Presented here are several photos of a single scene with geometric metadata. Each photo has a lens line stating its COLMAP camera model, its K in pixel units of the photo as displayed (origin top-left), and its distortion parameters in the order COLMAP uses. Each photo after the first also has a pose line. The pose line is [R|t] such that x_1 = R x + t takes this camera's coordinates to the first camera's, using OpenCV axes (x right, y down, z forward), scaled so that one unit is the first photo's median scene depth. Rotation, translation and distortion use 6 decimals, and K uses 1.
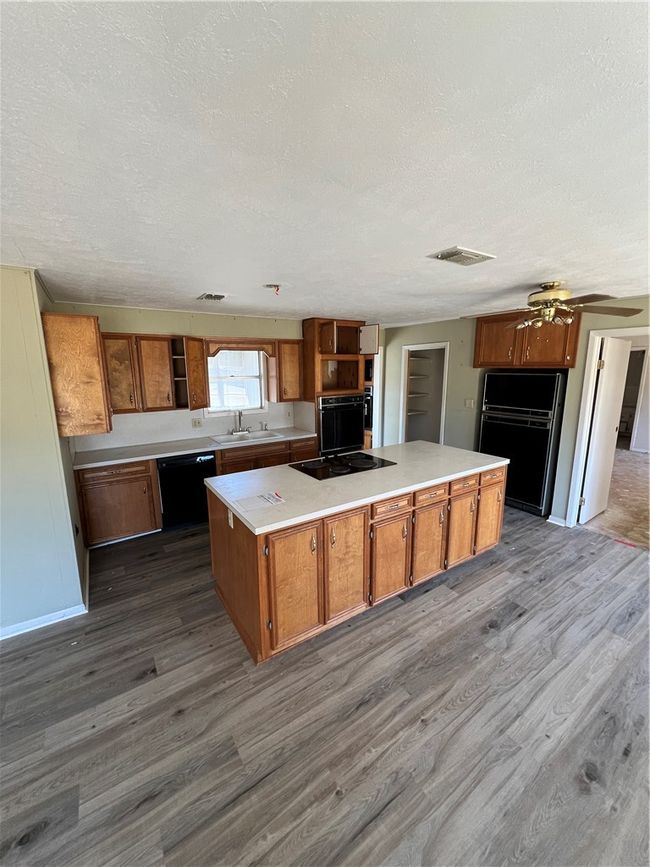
lens RADIAL K [[346.9, 0, 323.9], [0, 346.9, 432.5], [0, 0, 1]] dist [-0.000116, 0.000417]
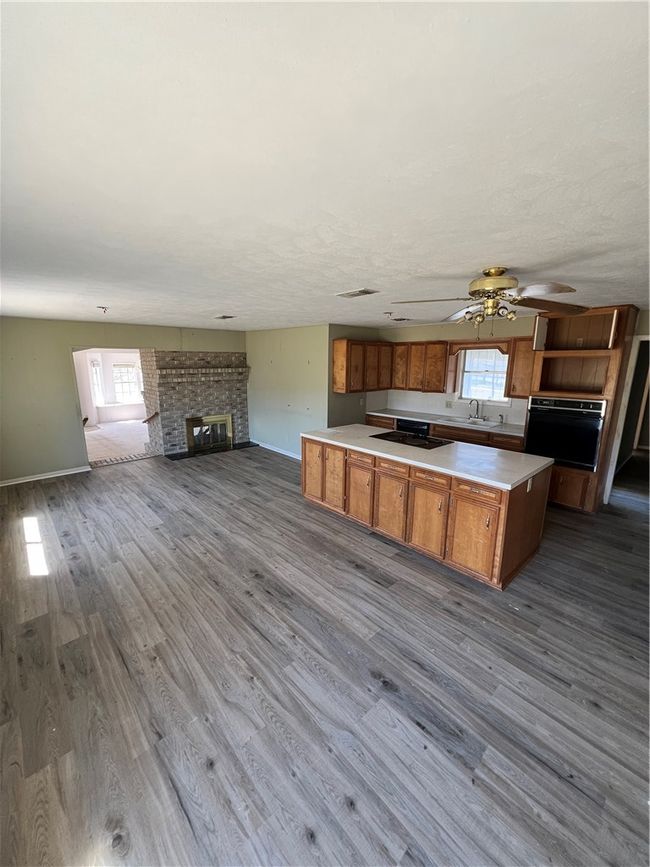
lens RADIAL K [[346.9, 0, 322.8], [0, 346.9, 434.6], [0, 0, 1]] dist [-0.000116, 0.000417]
pose [[0.151847, 0.215689, -0.964583, 1.471502], [-0.187827, 0.964414, 0.186083, -0.124036], [0.970393, 0.152919, 0.186956, 0.502686]]
